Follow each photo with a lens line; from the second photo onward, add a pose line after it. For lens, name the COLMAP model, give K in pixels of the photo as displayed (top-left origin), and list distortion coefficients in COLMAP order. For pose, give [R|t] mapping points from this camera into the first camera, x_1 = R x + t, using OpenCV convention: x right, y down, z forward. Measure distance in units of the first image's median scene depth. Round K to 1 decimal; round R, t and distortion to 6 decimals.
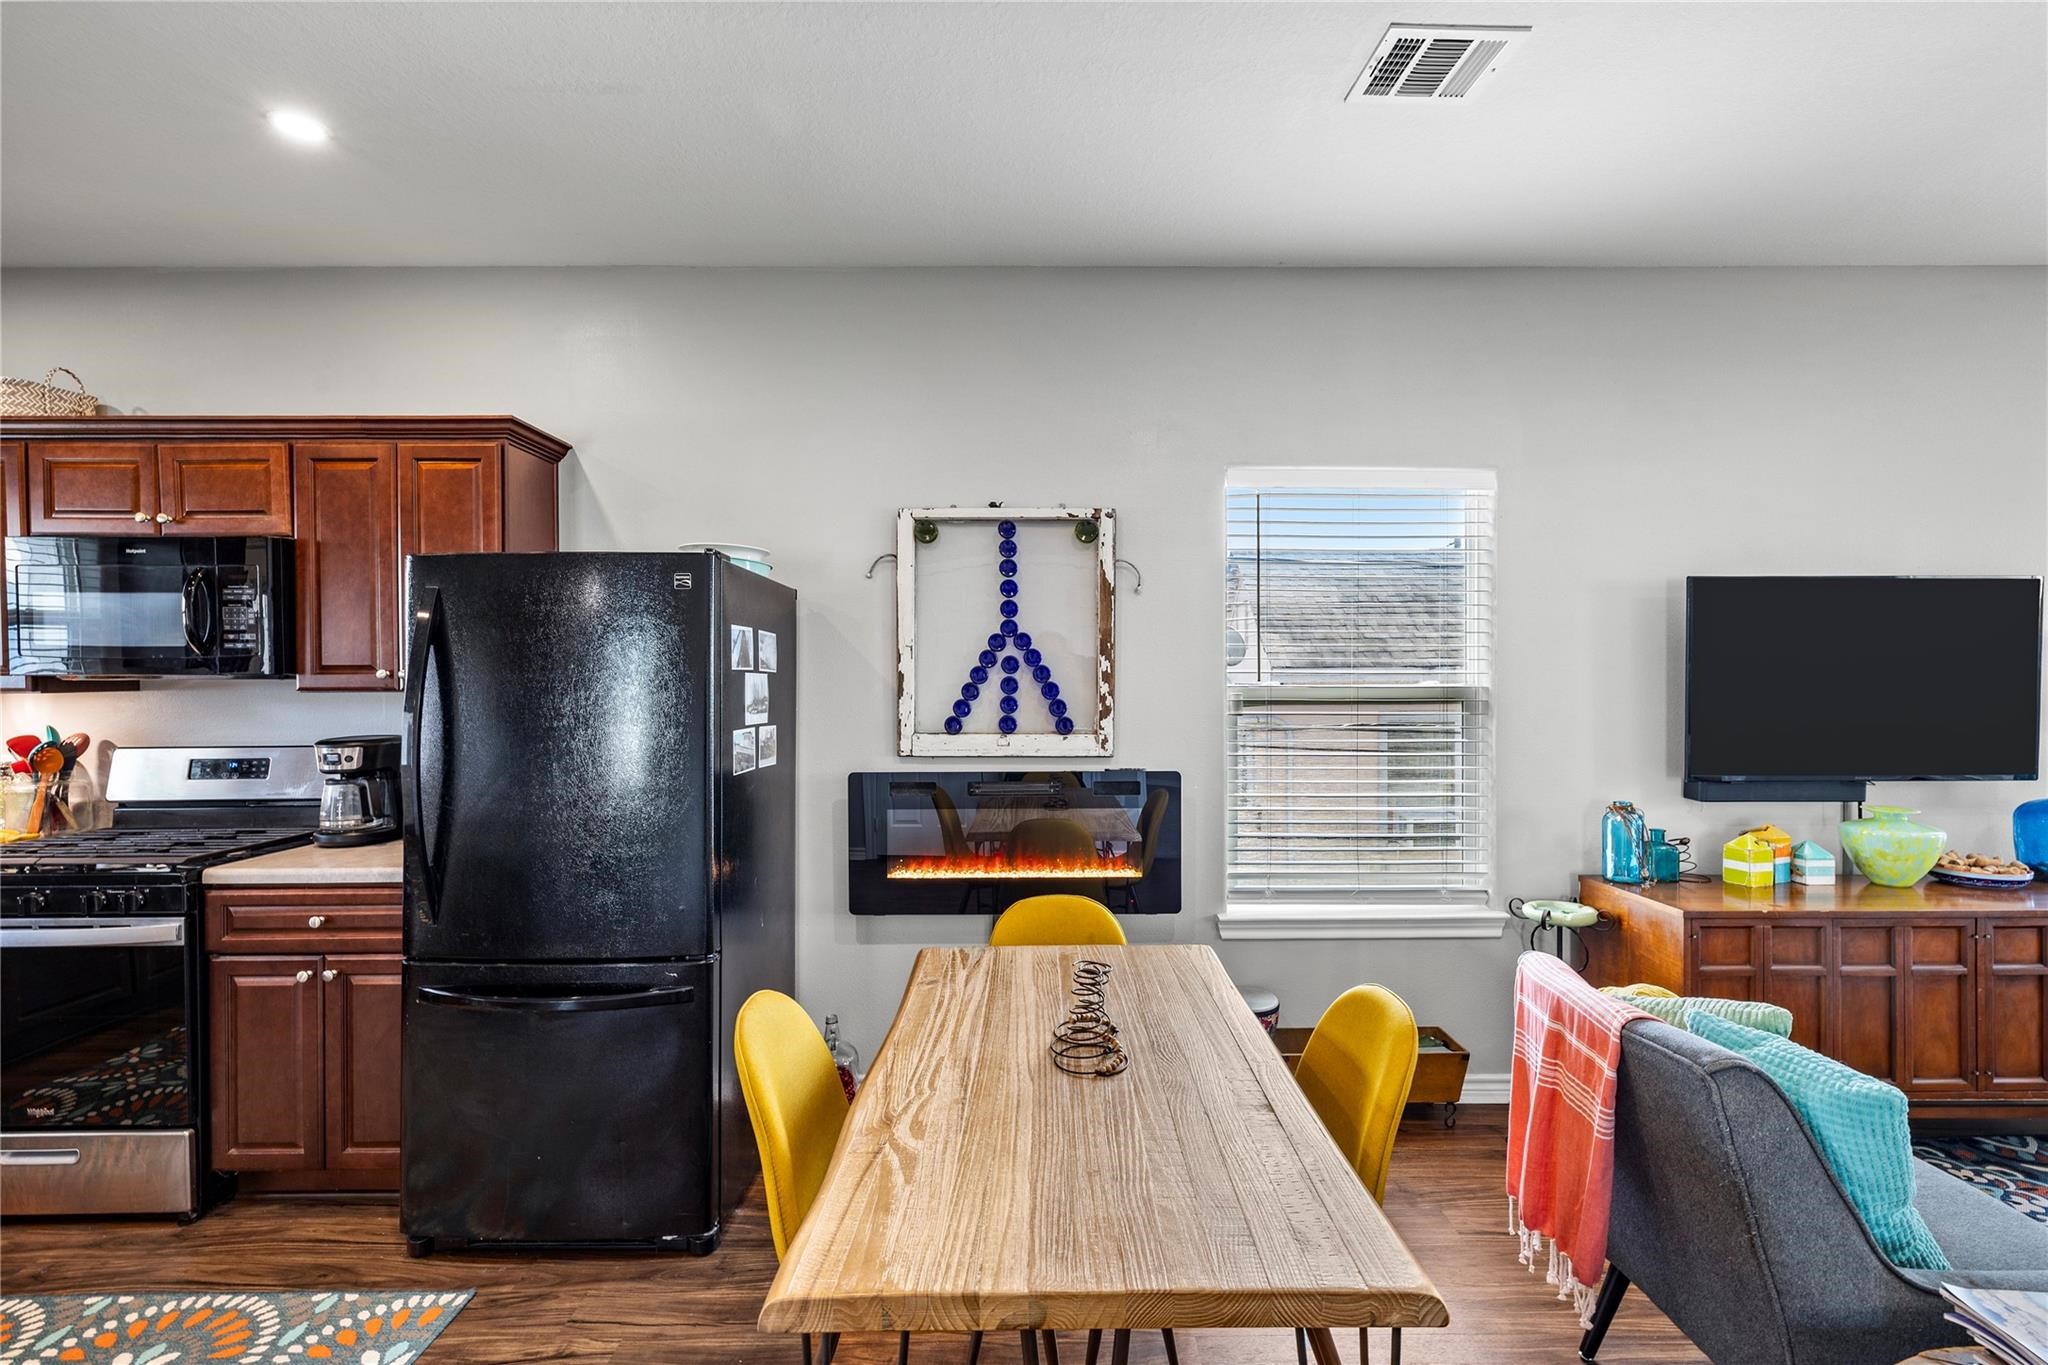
lens RADIAL K [[901.0, 0, 1044.5], [0, 901.0, 685.3], [0, 0, 1]] dist [0.000267, 0.000056]
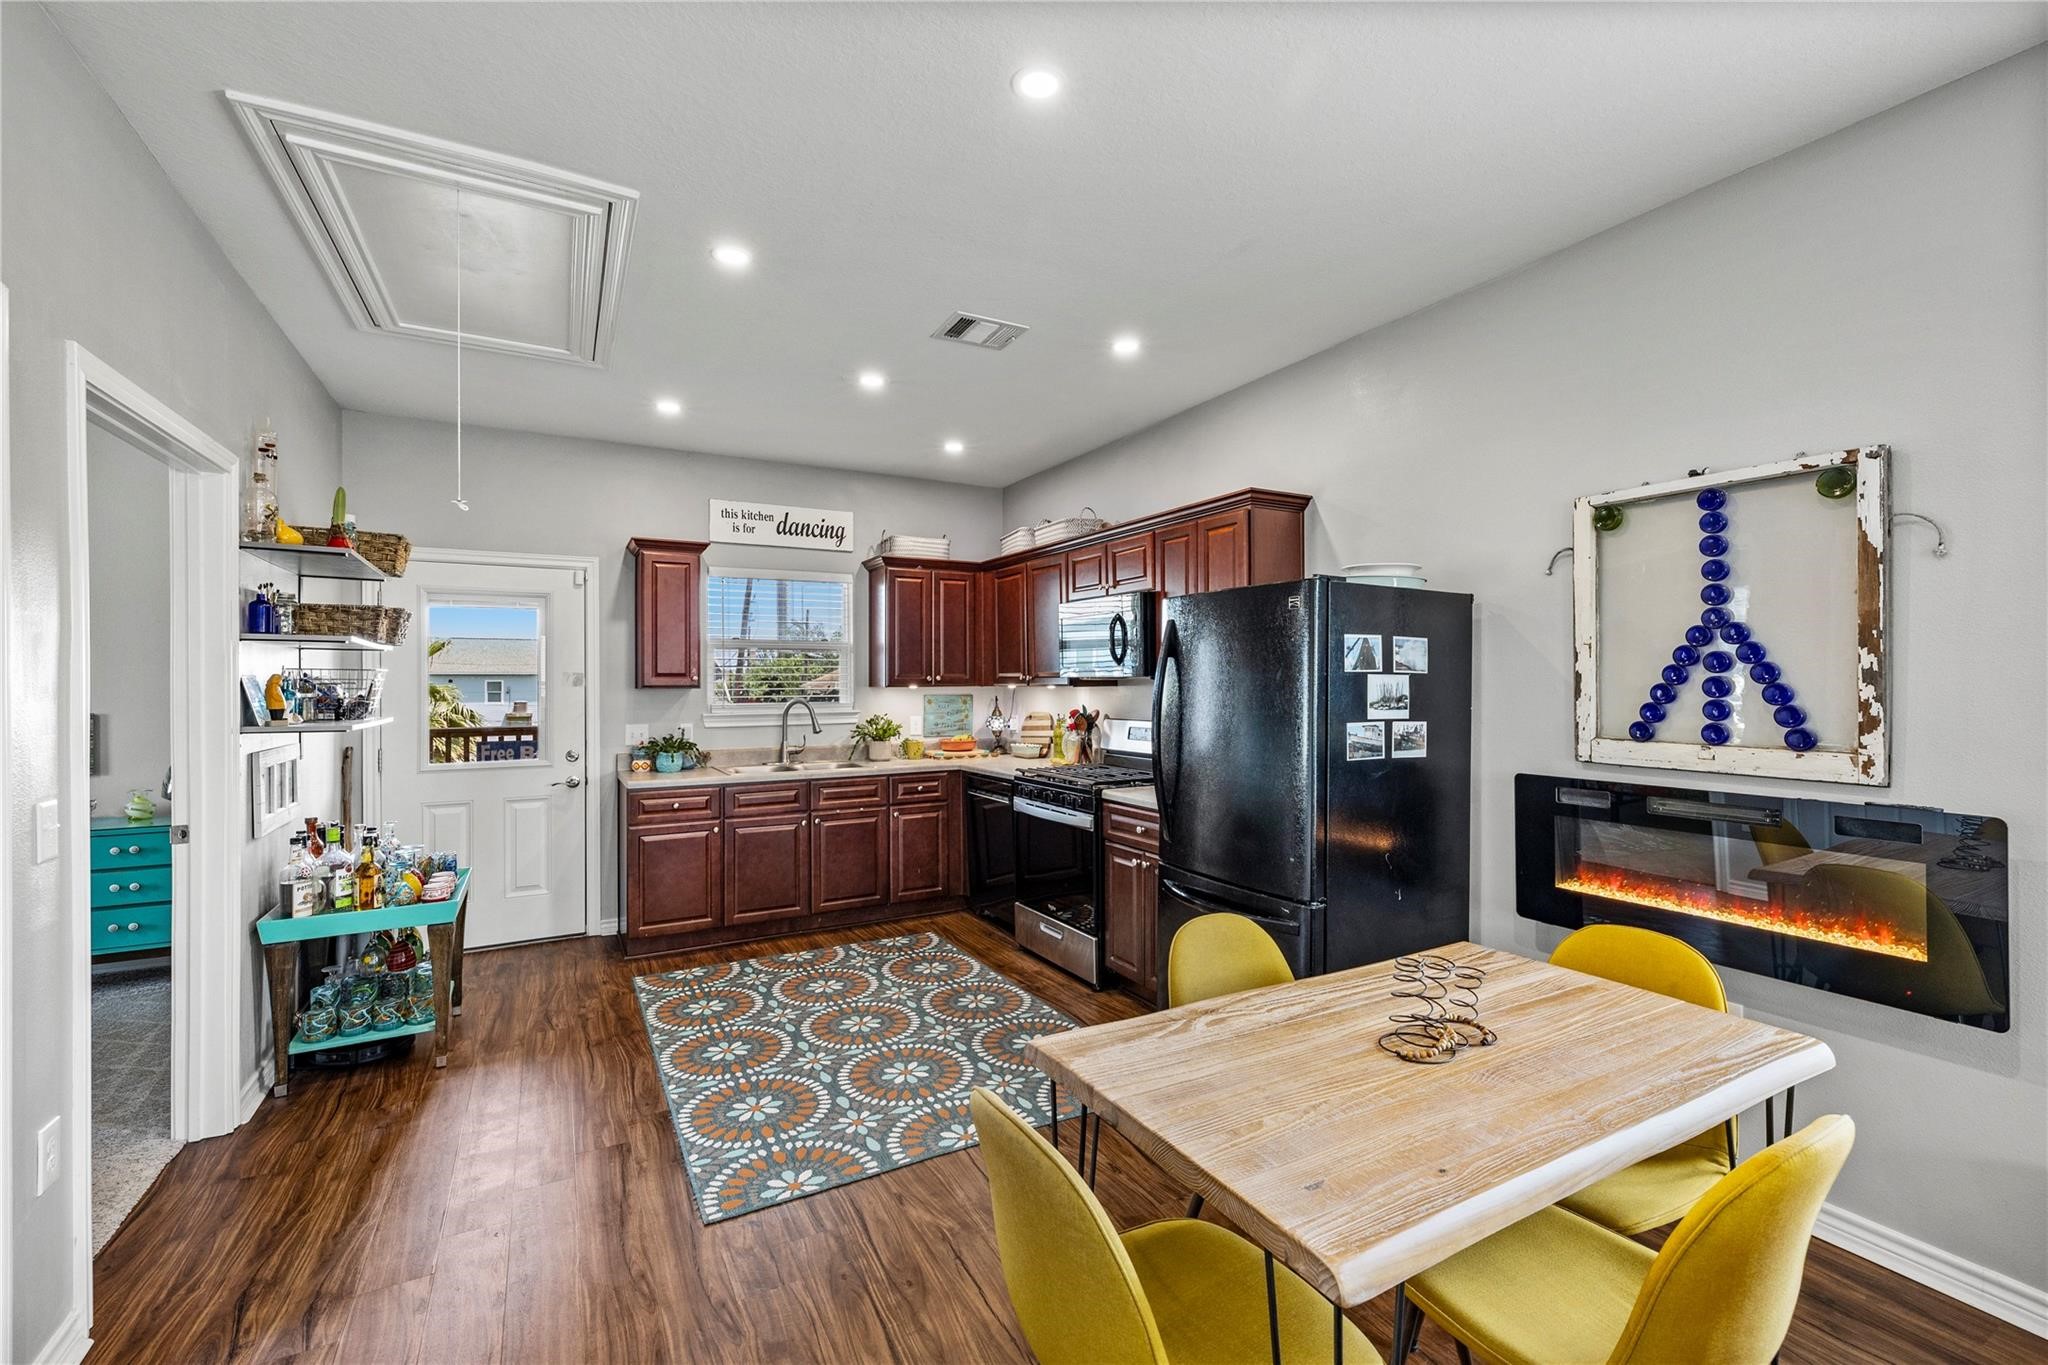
lens RADIAL K [[867.3, 0, 1031.0], [0, 867.3, 674.6], [0, 0, 1]] dist [-0.000541, -0.000114]
pose [[0.477347, -0.004388, -0.878704, 0.389136], [-0.005248, 0.999955, -0.007844, -0.001880], [0.878699, 0.008356, 0.477302, 0.070046]]
